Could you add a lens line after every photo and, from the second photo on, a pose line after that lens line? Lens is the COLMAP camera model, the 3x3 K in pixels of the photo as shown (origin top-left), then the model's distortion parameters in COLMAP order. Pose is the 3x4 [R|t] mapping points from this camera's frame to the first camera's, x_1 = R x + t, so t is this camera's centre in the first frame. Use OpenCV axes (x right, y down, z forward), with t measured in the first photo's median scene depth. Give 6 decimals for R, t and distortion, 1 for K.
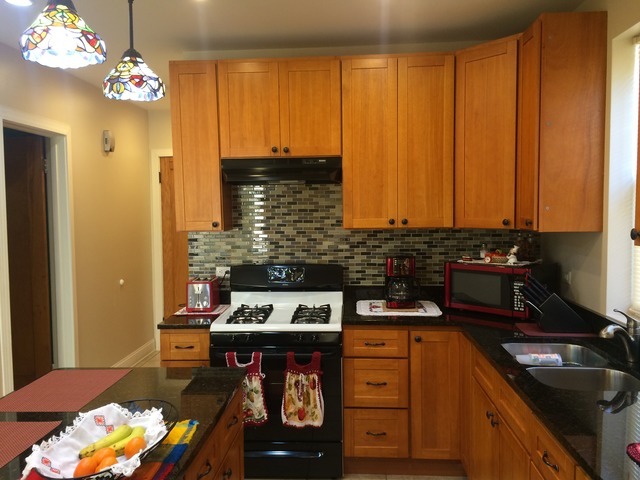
lens RADIAL K [[550.2, 0, 317.9], [0, 550.2, 237.8], [0, 0, 1]] dist [0.062427, -0.035219]
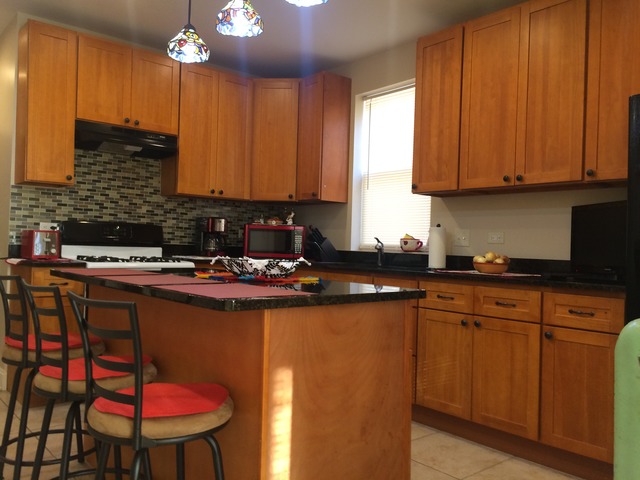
lens RADIAL K [[550.2, 0, 321.4], [0, 550.2, 241.9], [0, 0, 1]] dist [0.062427, -0.035219]
pose [[0.711653, 0.040077, 0.701387, -0.551006], [0.005039, 0.998055, -0.062142, 0.159952], [-0.702513, 0.047757, 0.710067, -0.113412]]
